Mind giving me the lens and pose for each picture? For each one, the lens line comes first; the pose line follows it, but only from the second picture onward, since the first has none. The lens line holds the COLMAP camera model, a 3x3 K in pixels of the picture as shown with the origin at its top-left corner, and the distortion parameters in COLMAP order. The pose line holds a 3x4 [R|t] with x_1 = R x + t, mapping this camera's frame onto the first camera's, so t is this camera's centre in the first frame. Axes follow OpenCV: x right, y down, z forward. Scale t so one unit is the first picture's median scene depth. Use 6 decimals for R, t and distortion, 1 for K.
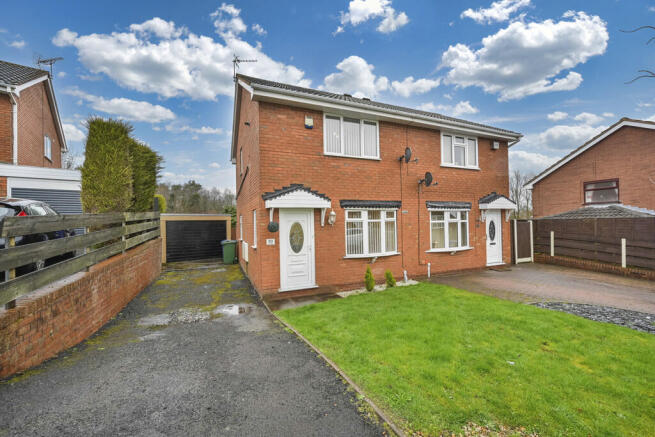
lens RADIAL K [[257.3, 0, 327.5], [0, 257.3, 218.5], [0, 0, 1]] dist [-0.000564, 0.000018]
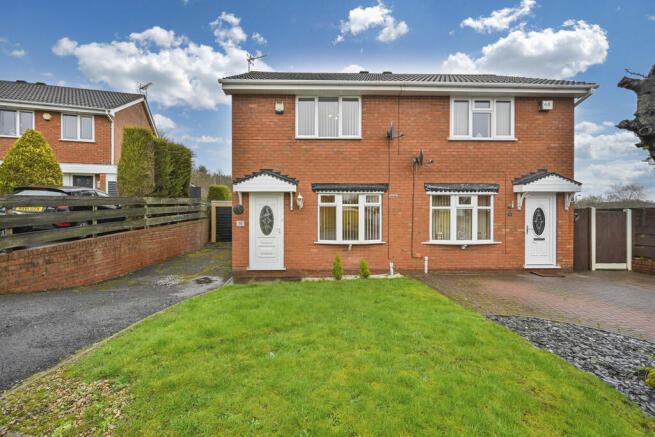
lens RADIAL K [[264.7, 0, 326.1], [0, 264.7, 212.5], [0, 0, 1]] dist [-0.001877, -0.000189]
pose [[0.928683, 0.014689, -0.370585, 0.433969], [-0.010173, 0.999848, 0.014140, 0.020860], [0.370736, -0.009362, 0.928691, 0.081342]]
